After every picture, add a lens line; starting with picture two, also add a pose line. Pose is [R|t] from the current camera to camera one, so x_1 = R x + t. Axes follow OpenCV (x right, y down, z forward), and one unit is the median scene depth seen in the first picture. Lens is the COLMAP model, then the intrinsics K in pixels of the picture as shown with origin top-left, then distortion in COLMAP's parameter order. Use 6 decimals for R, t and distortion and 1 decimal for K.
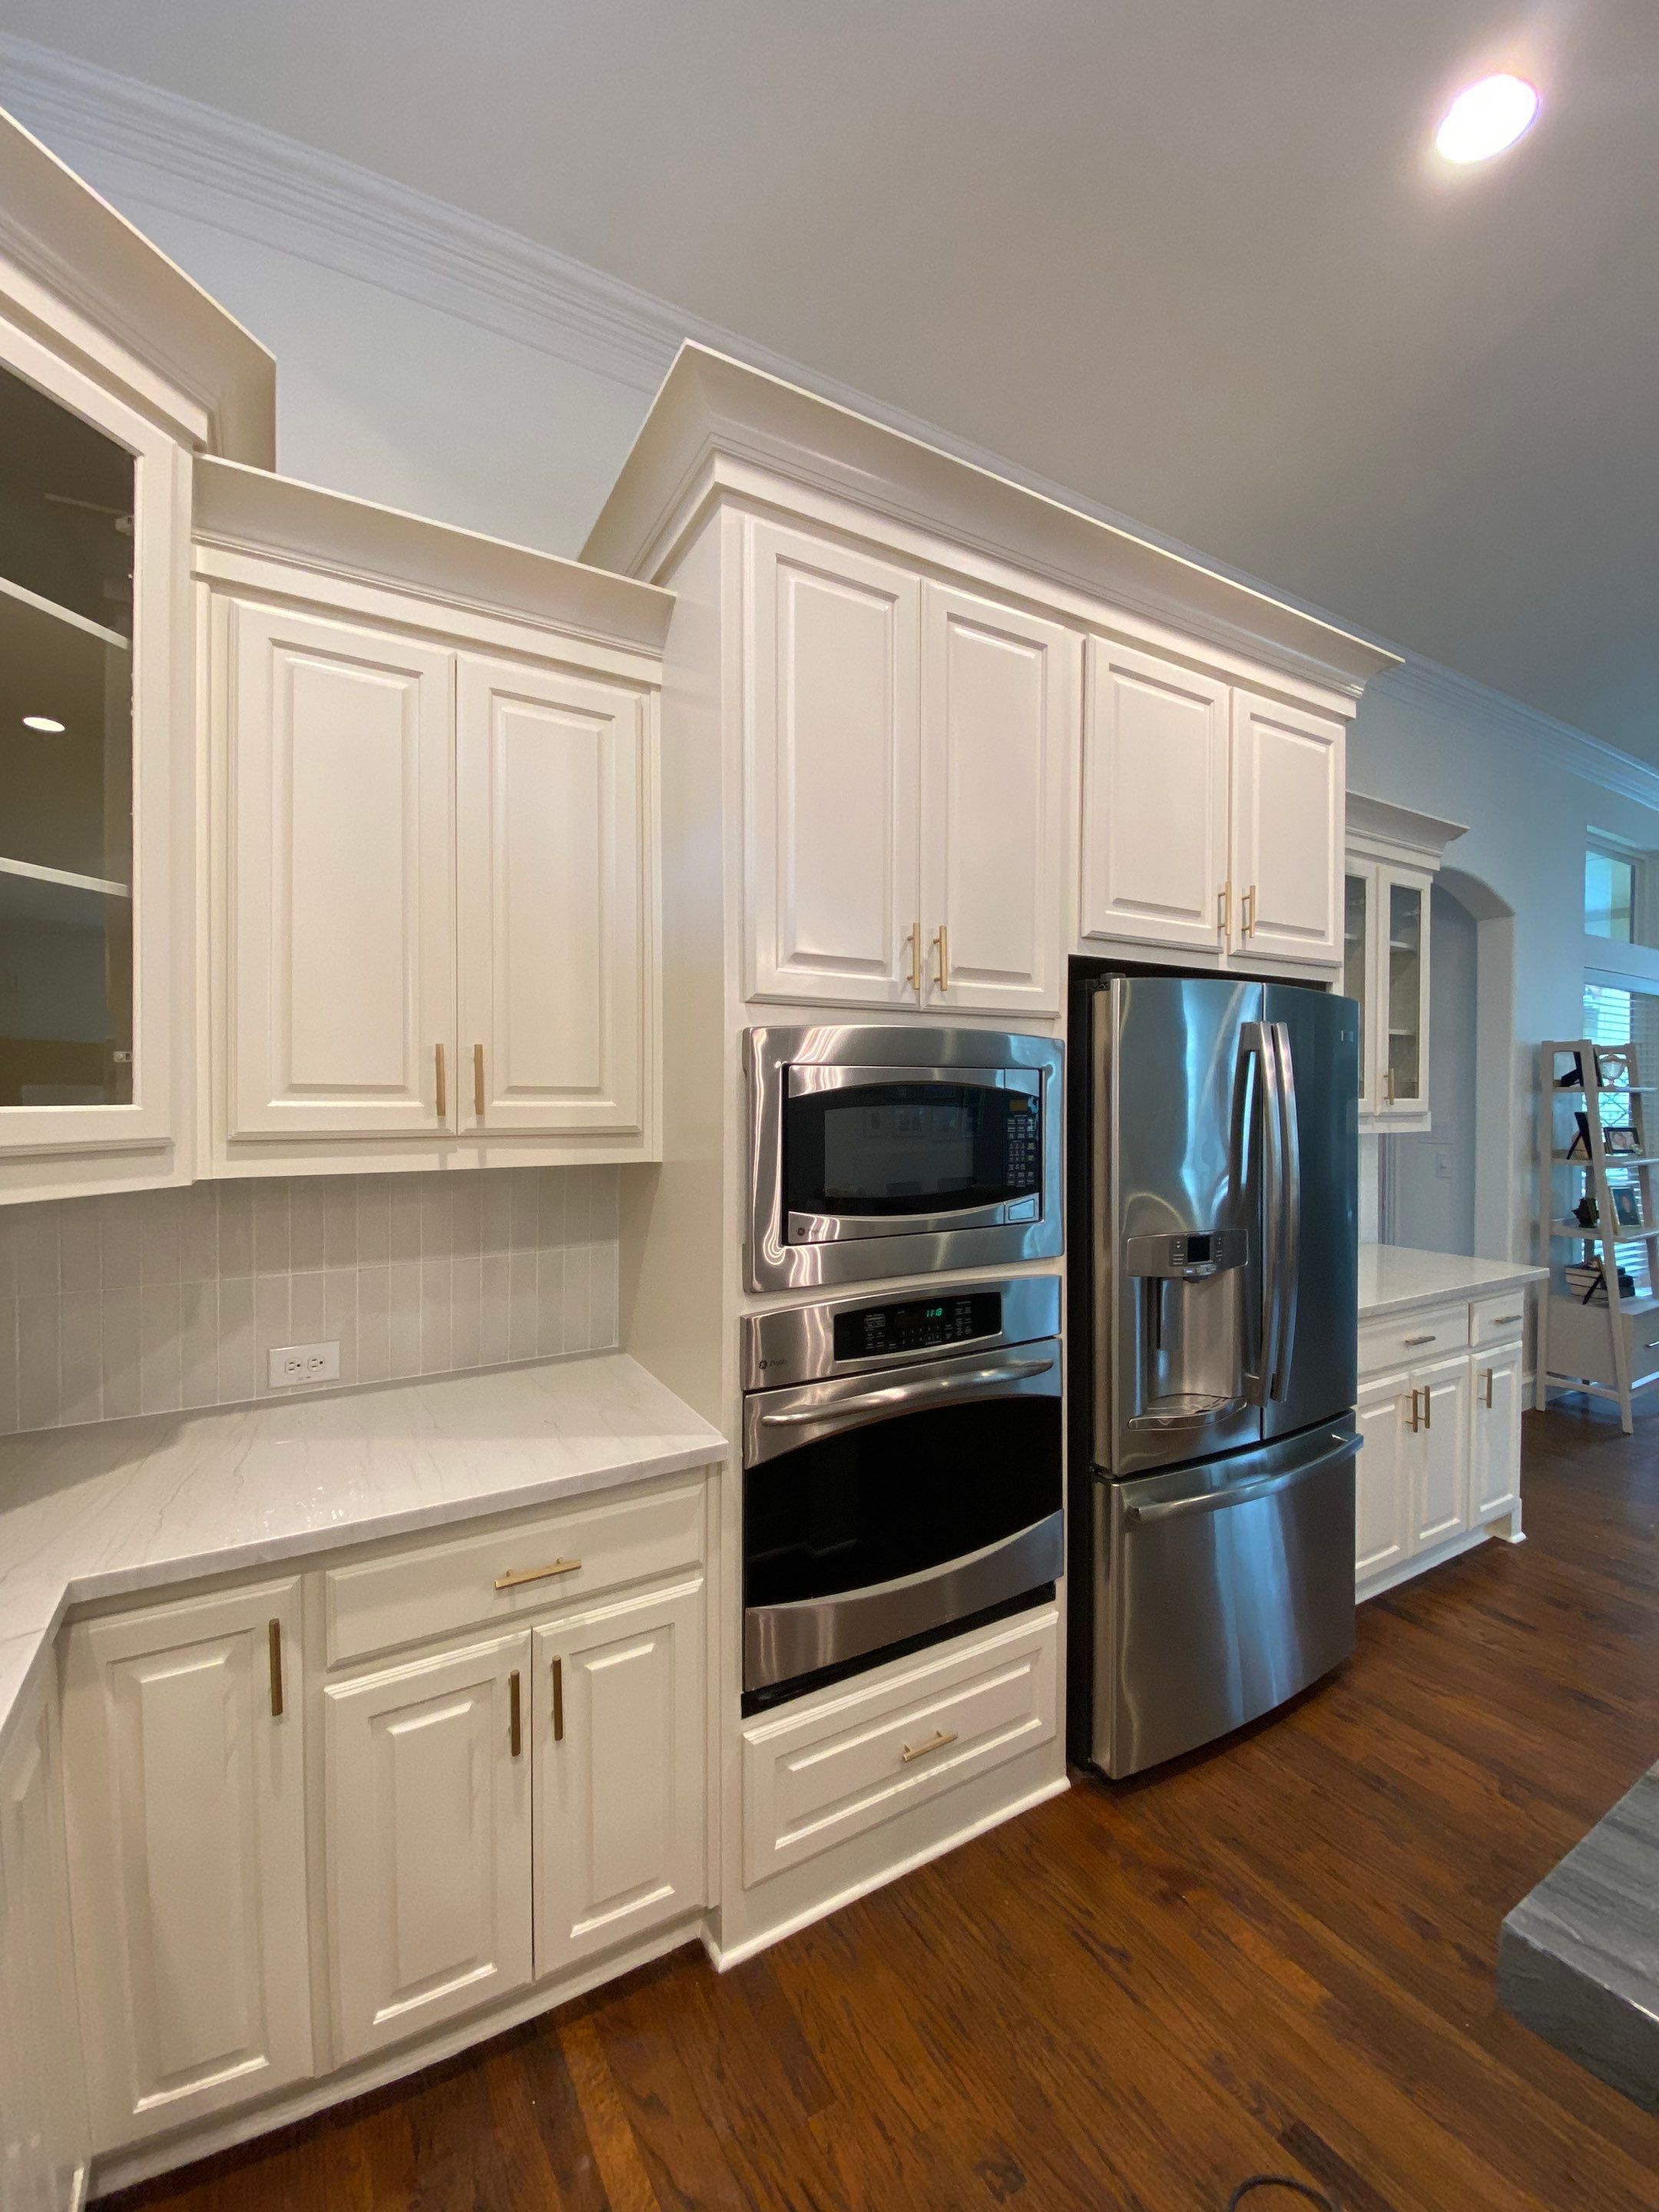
lens RADIAL K [[898.7, 0, 830.0], [0, 898.7, 1100.9], [0, 0, 1]] dist [0.009504, -0.012356]
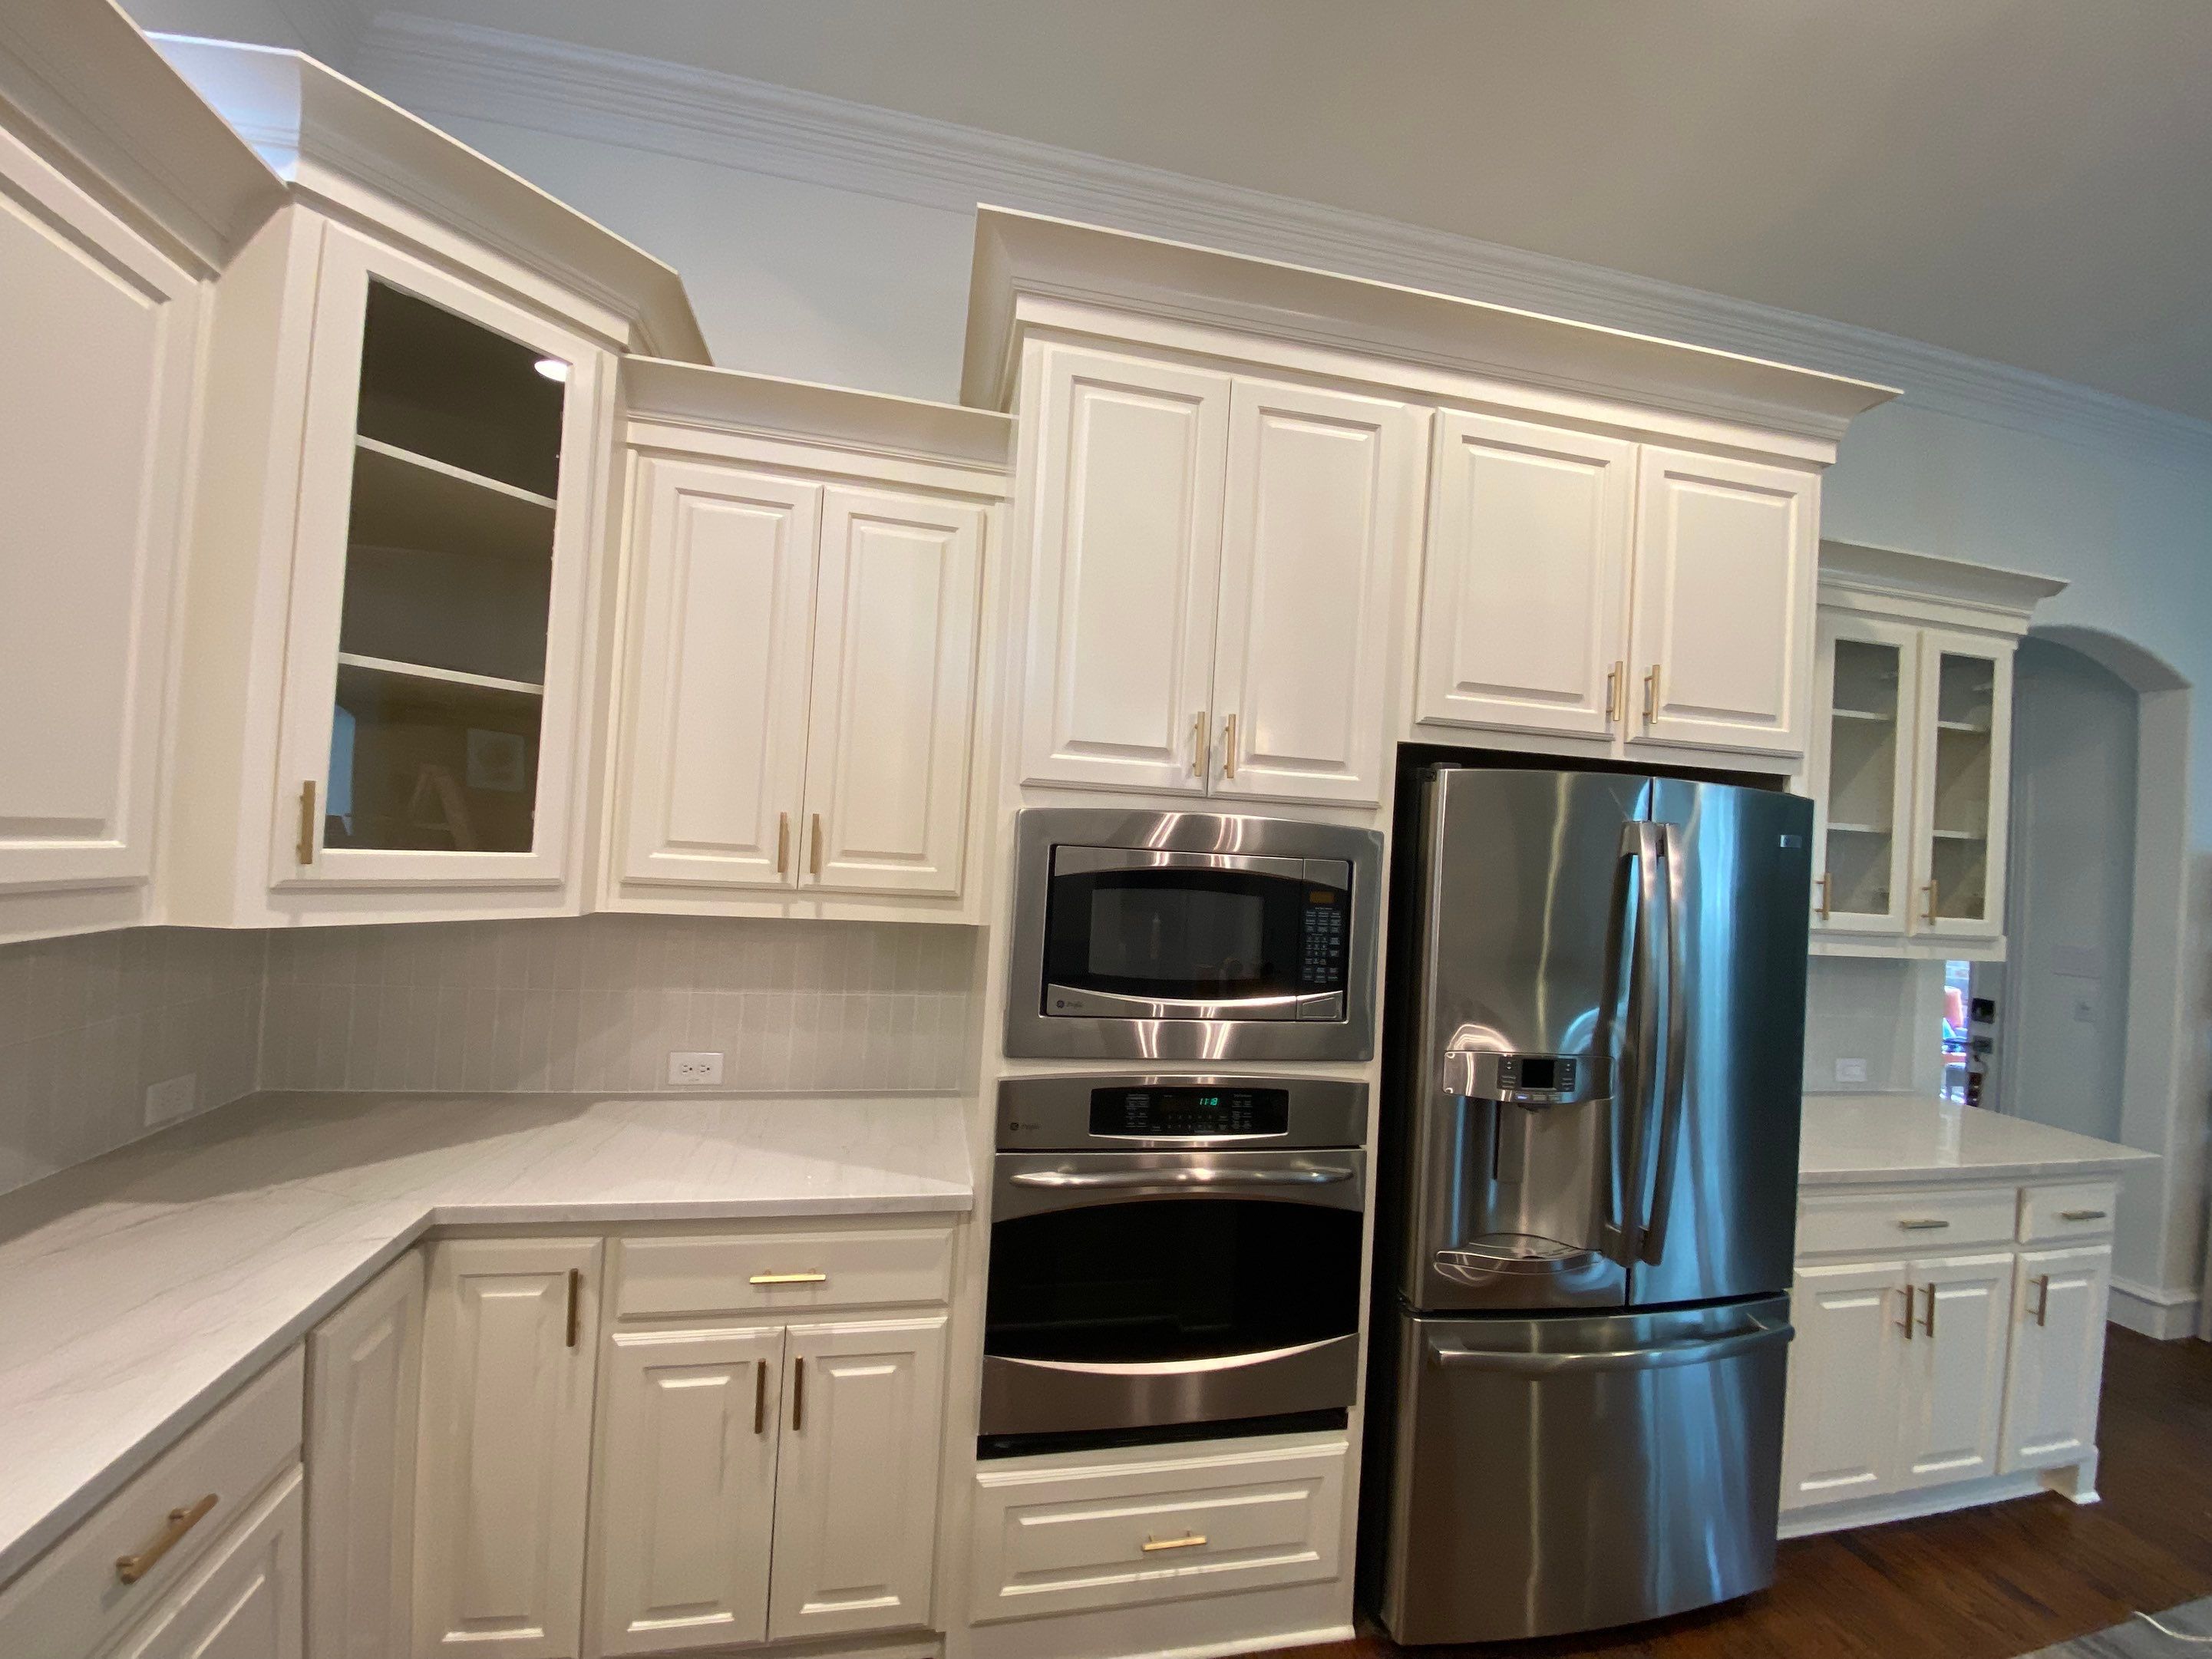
lens RADIAL K [[898.6, 0, 1113.2], [0, 898.6, 824.1], [0, 0, 1]] dist [0.009504, -0.012356]
pose [[0.948160, 0.046526, -0.314368, 0.342818], [-0.058397, 0.997888, -0.028443, -0.038502], [0.312380, 0.045327, 0.948875, 0.010308]]
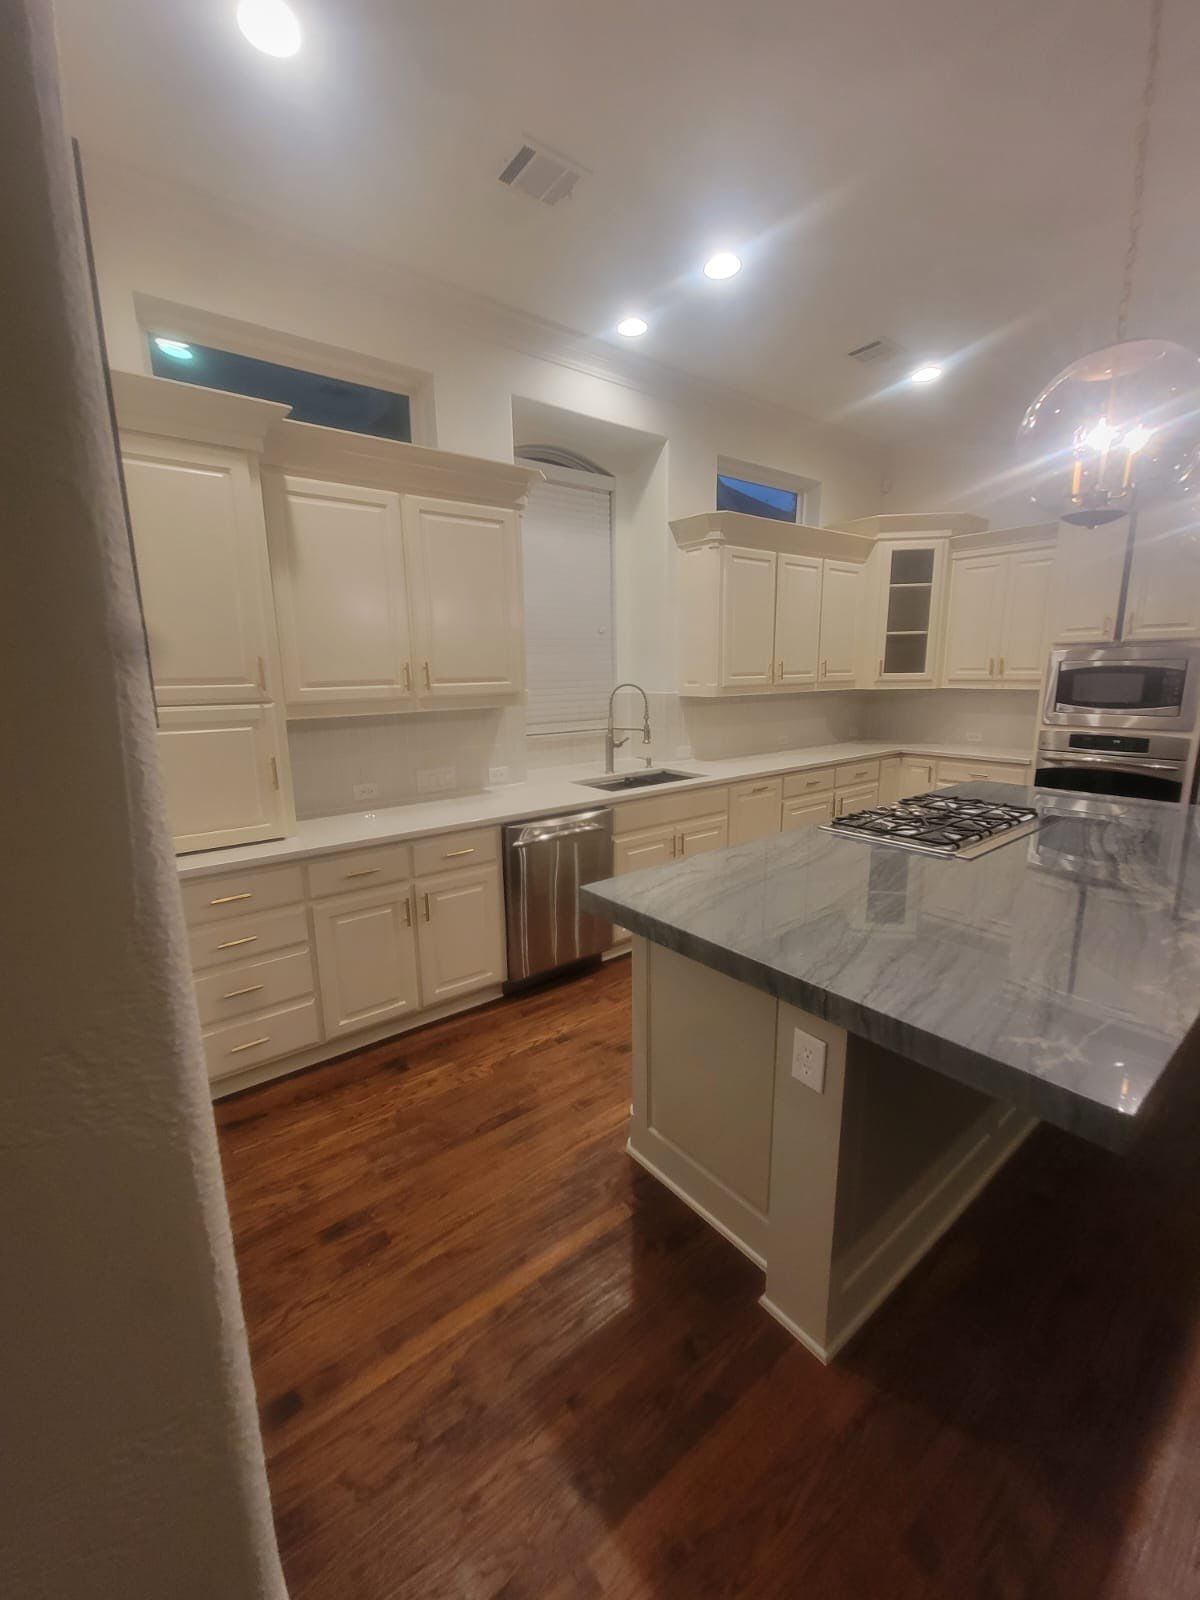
lens RADIAL K [[650.0, 0, 589.3], [0, 650.0, 793.7], [0, 0, 1]] dist [0.009504, -0.012356]
pose [[0.126345, 0.184485, -0.974681, 2.315151], [0.008753, 0.982309, 0.187064, -0.024735], [0.991948, -0.032166, 0.122495, -1.200292]]
